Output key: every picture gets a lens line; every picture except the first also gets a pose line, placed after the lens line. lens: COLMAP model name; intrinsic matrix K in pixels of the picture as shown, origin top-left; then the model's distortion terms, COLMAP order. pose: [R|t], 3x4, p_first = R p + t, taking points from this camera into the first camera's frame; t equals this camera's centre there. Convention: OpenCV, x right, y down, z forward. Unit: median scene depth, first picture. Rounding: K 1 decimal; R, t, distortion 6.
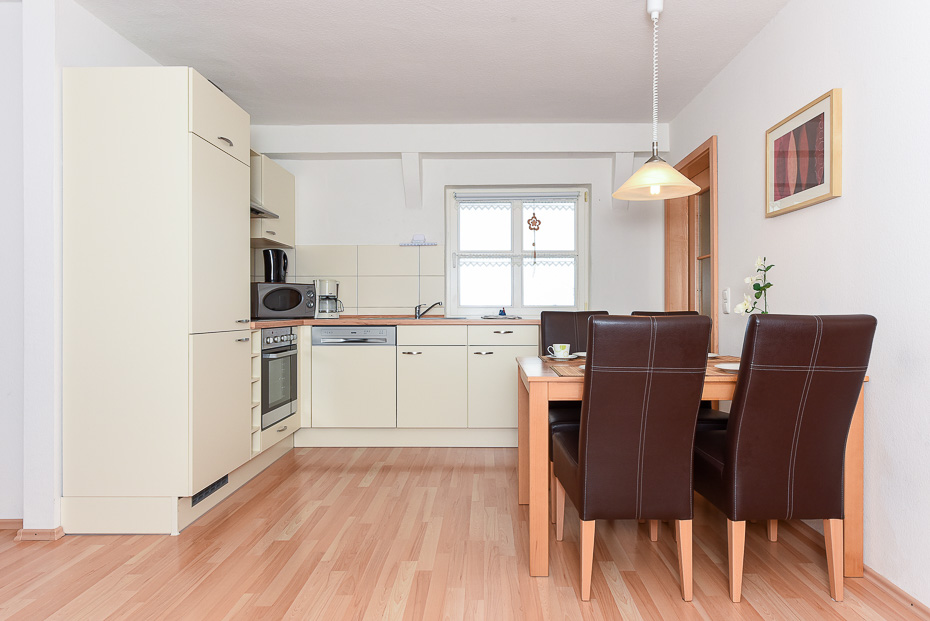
lens RADIAL K [[551.1, 0, 465.0], [0, 551.1, 310.5], [0, 0, 1]] dist [-0.001752, -0.000505]
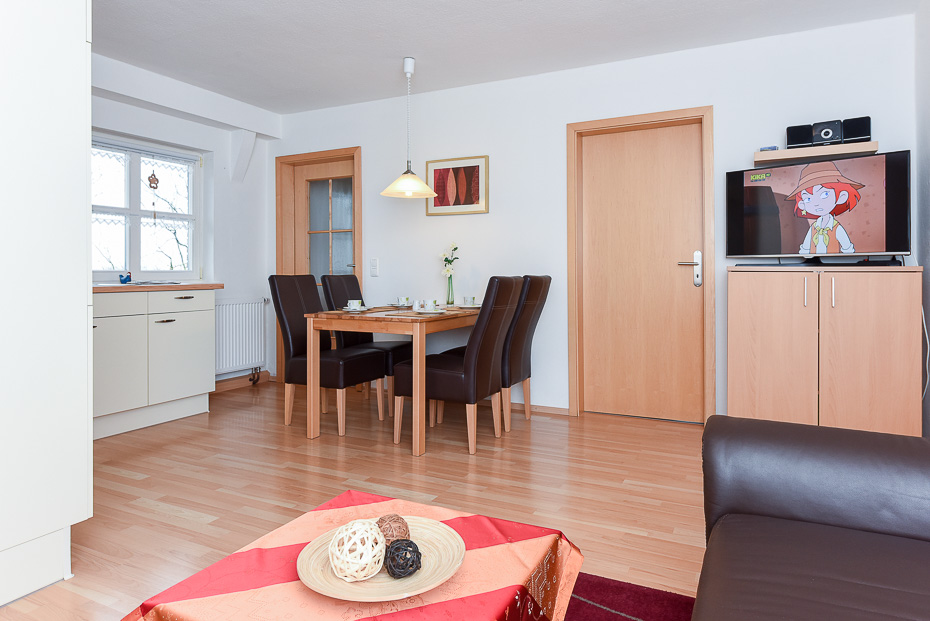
lens RADIAL K [[606.6, 0, 465.4], [0, 606.6, 272.6], [0, 0, 1]] dist [-0.007342, -0.001876]
pose [[0.424395, -0.001233, 0.905476, -0.601818], [0.003600, 0.999993, -0.000326, -0.001909], [-0.905470, 0.003398, 0.424397, 0.095781]]
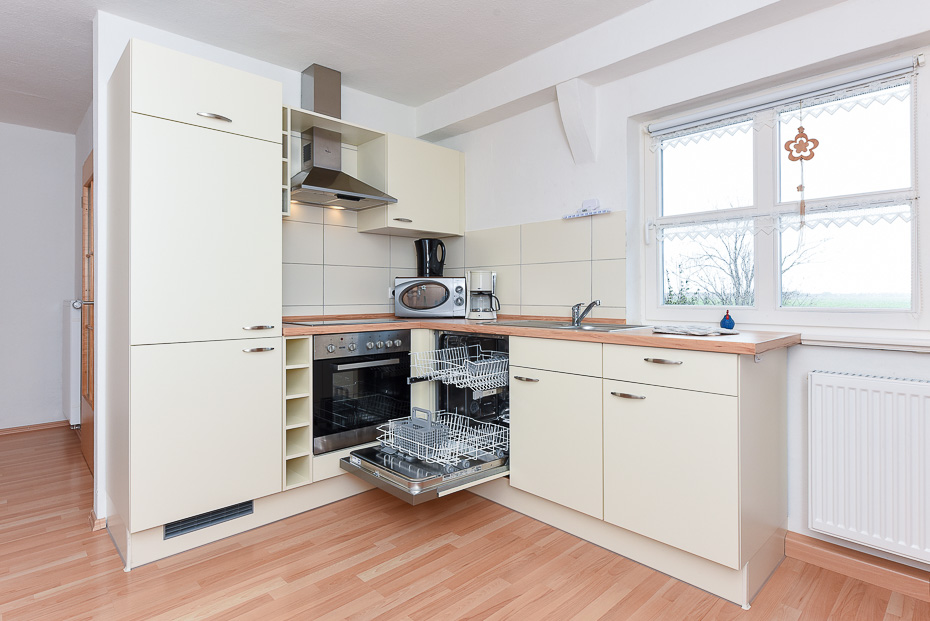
lens RADIAL K [[476.4, 0, 462.7], [0, 476.4, 292.4], [0, 0, 1]] dist [-0.001465, -0.000525]
pose [[0.703715, -0.002154, -0.710479, 0.228441], [-0.001259, 0.999990, -0.004278, -0.021289], [0.710481, 0.003905, 0.703706, 0.484233]]
